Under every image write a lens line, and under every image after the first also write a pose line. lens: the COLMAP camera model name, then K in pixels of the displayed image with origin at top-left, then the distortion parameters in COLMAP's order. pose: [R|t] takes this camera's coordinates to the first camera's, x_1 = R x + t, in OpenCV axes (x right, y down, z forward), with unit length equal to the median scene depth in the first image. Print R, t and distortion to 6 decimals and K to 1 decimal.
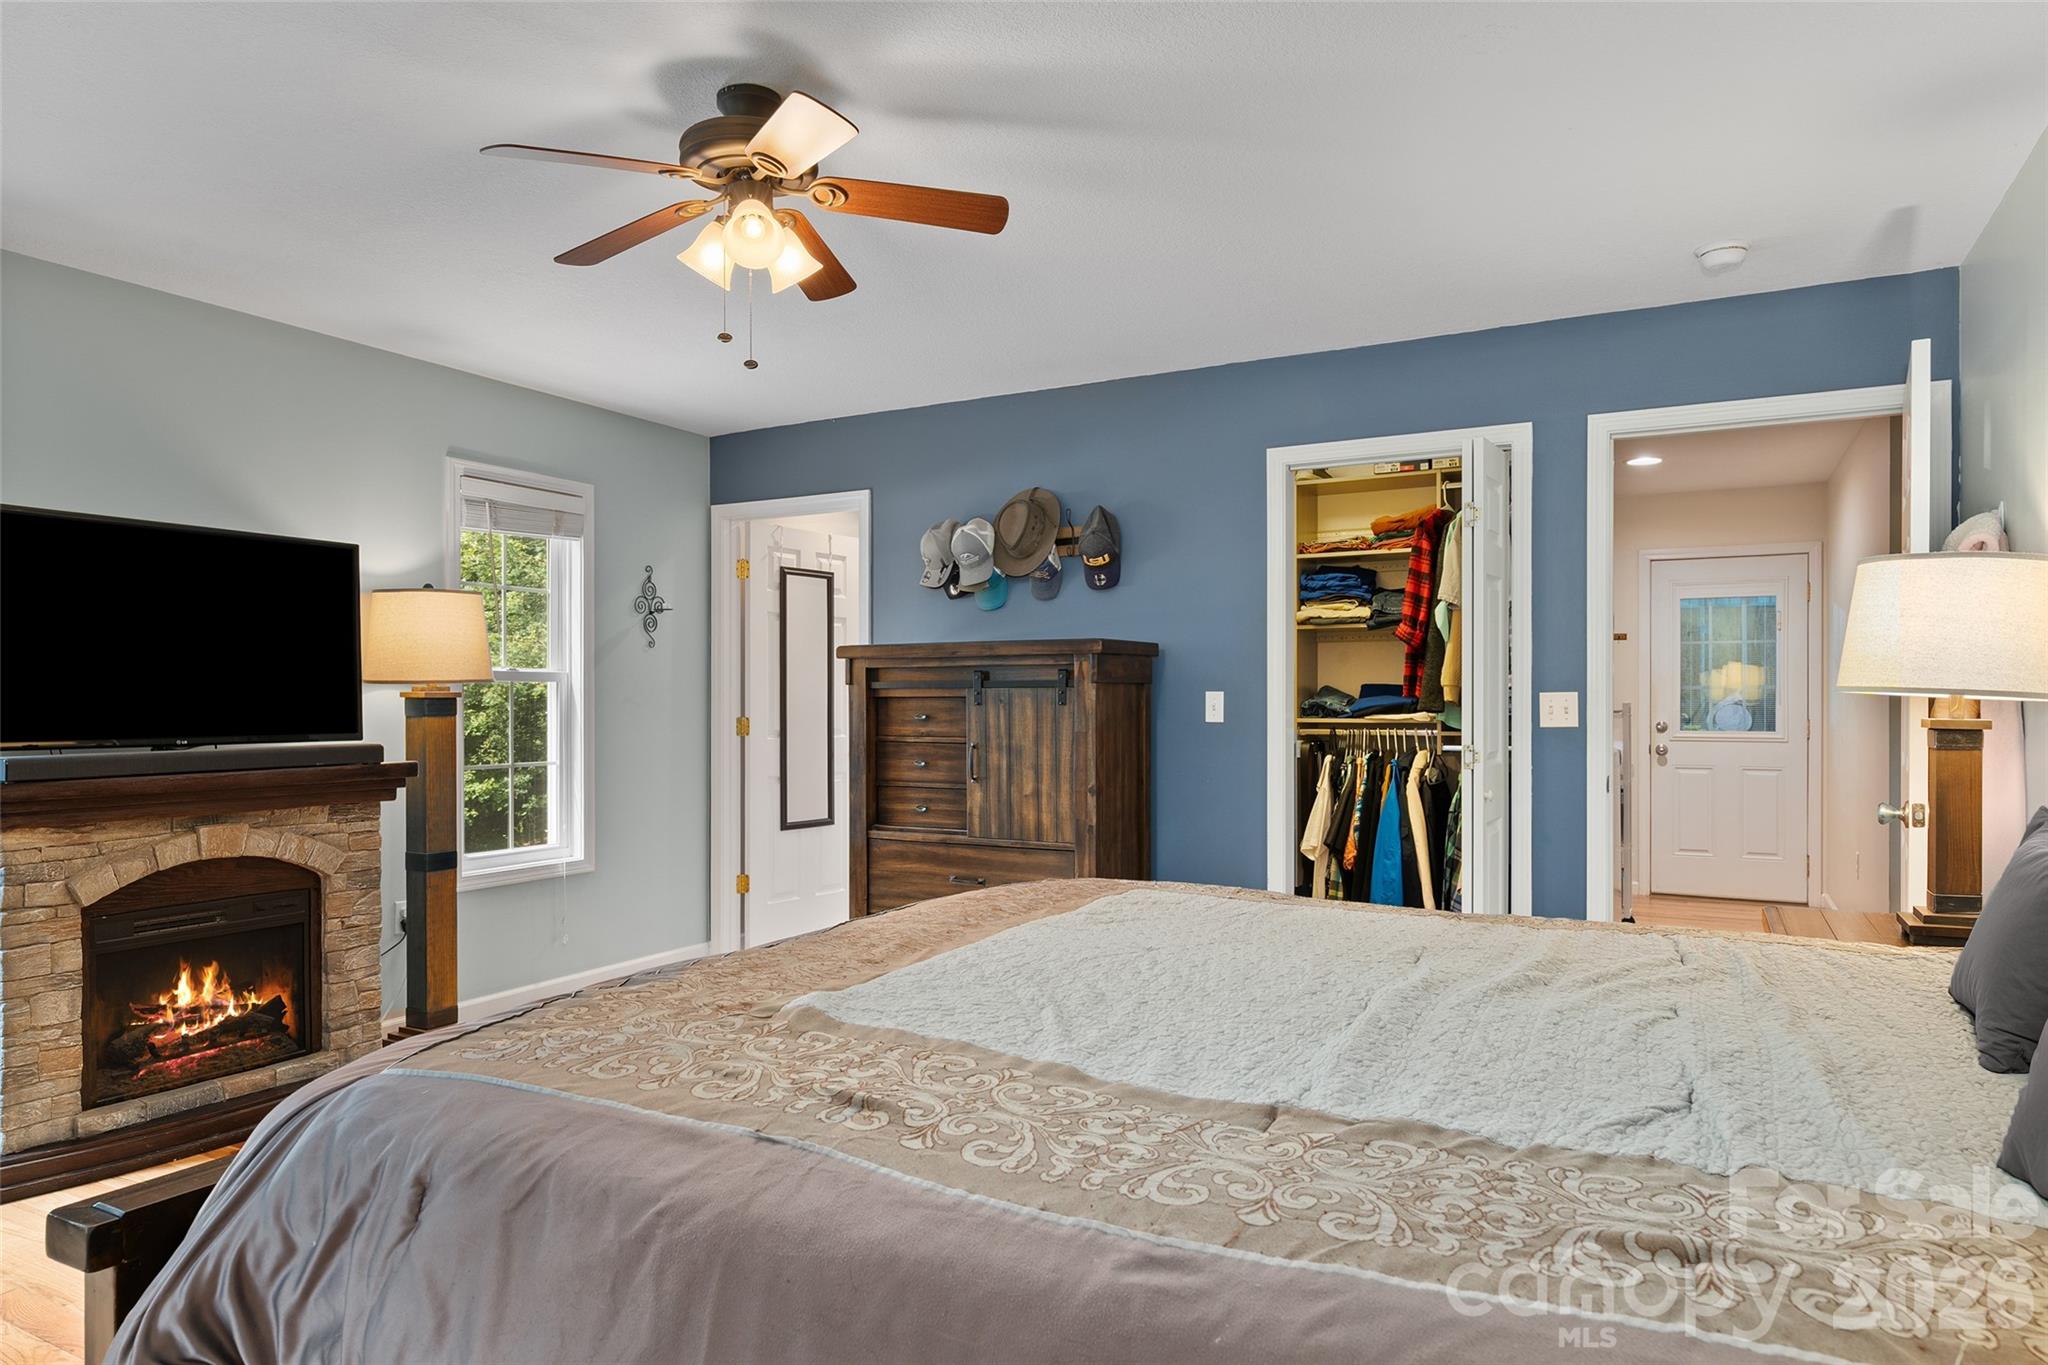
lens RADIAL K [[1222.4, 0, 1028.7], [0, 1222.4, 694.0], [0, 0, 1]] dist [0.002589, 0.000924]
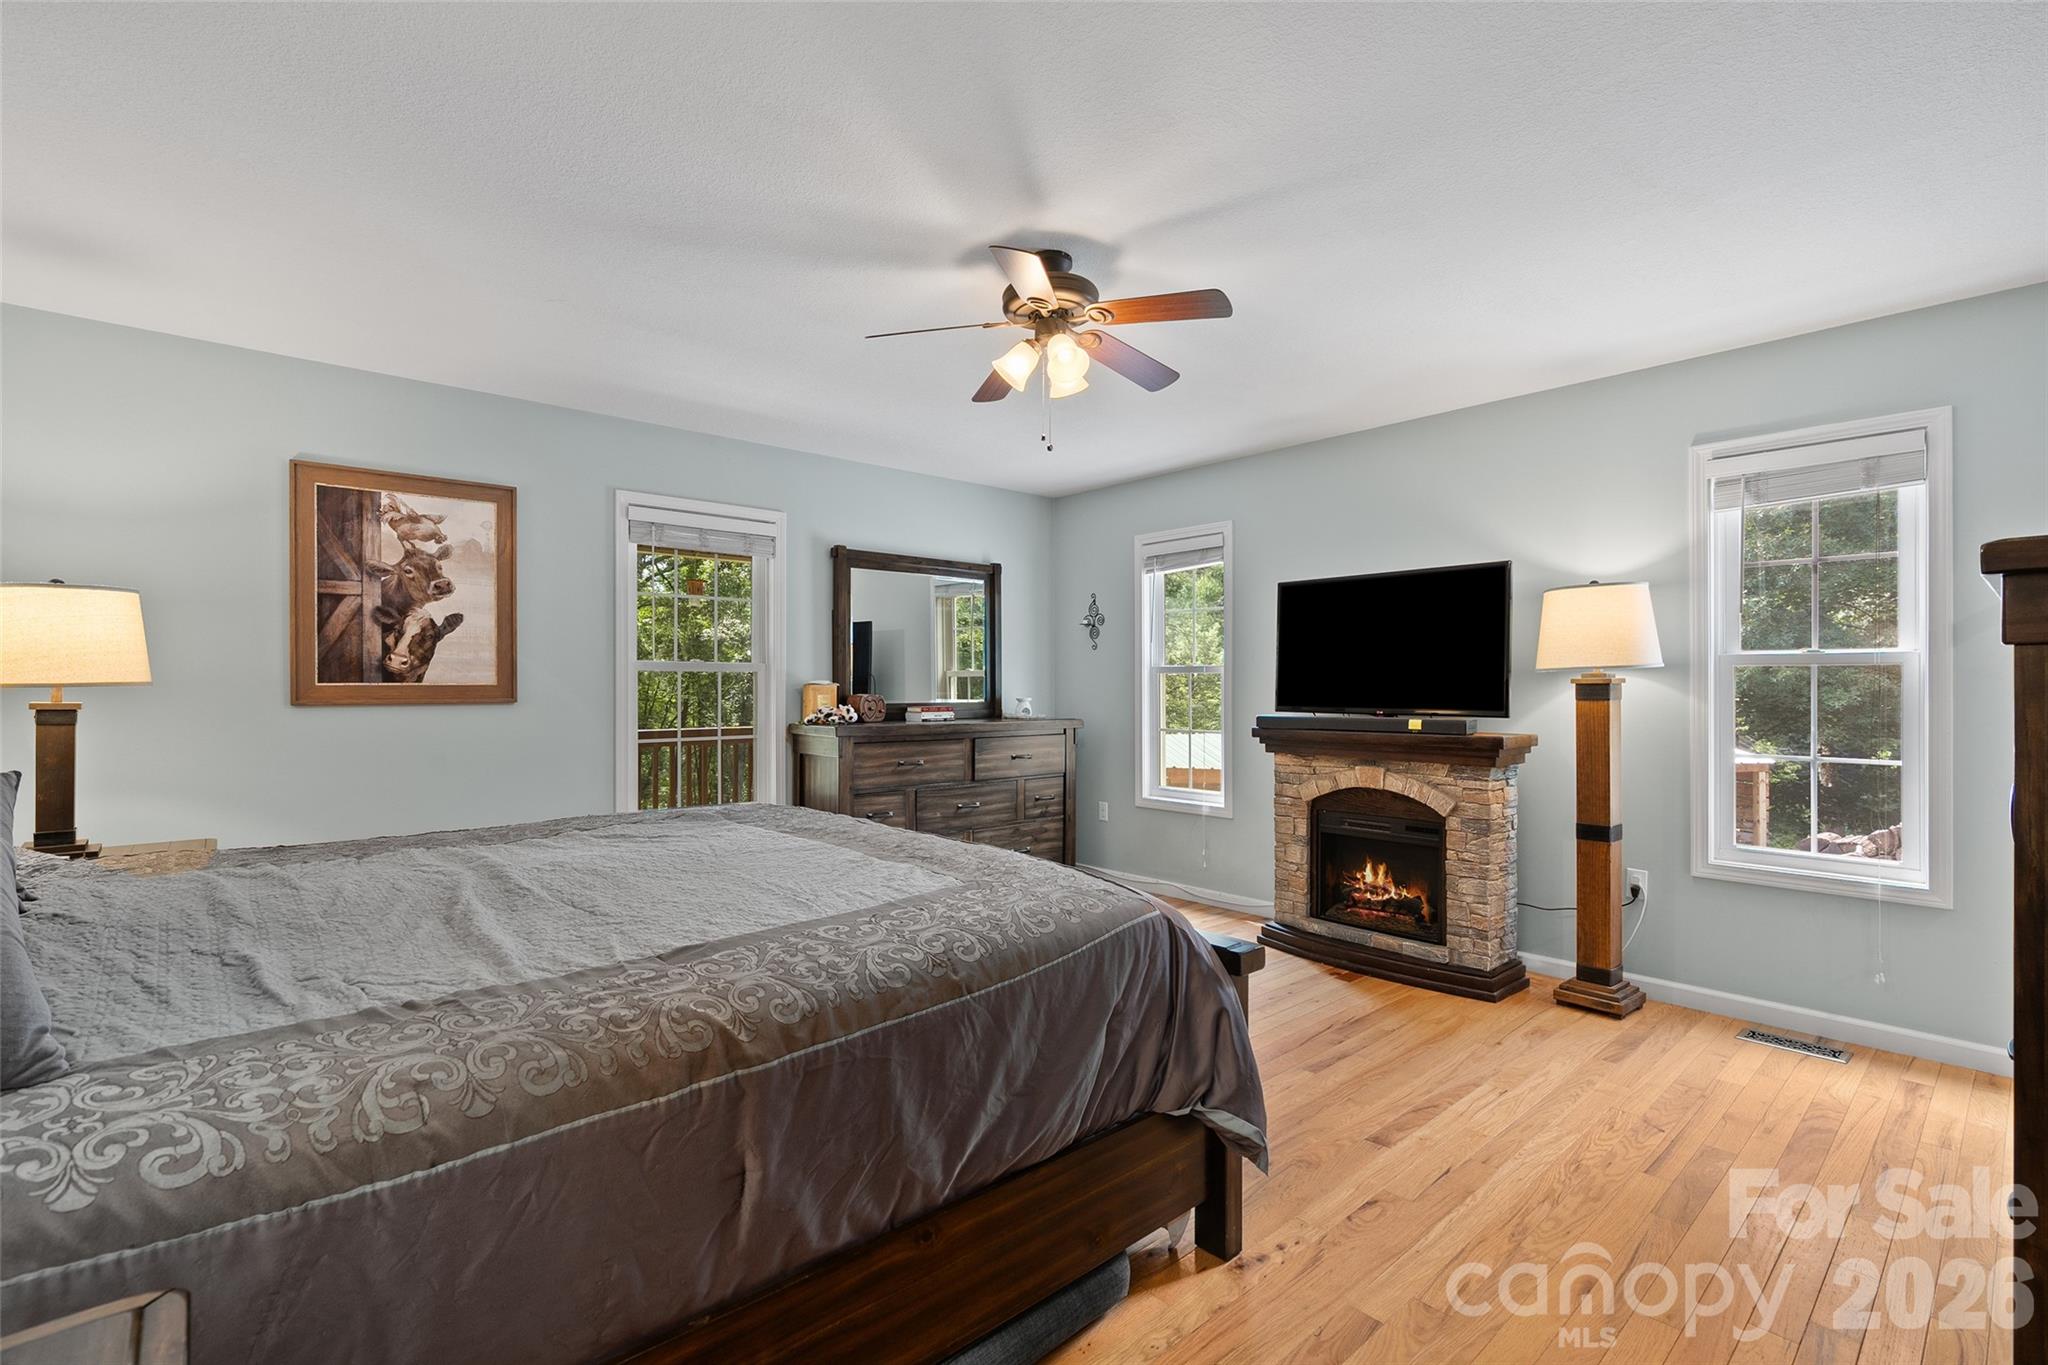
lens RADIAL K [[921.5, 0, 1024.3], [0, 921.5, 679.7], [0, 0, 1]] dist [-0.012449, 0.004277]
pose [[-0.332256, -0.003450, -0.943183, 0.927094], [0.003581, 0.999981, -0.004919, 0.003858], [0.943182, -0.005012, -0.332237, 1.582201]]
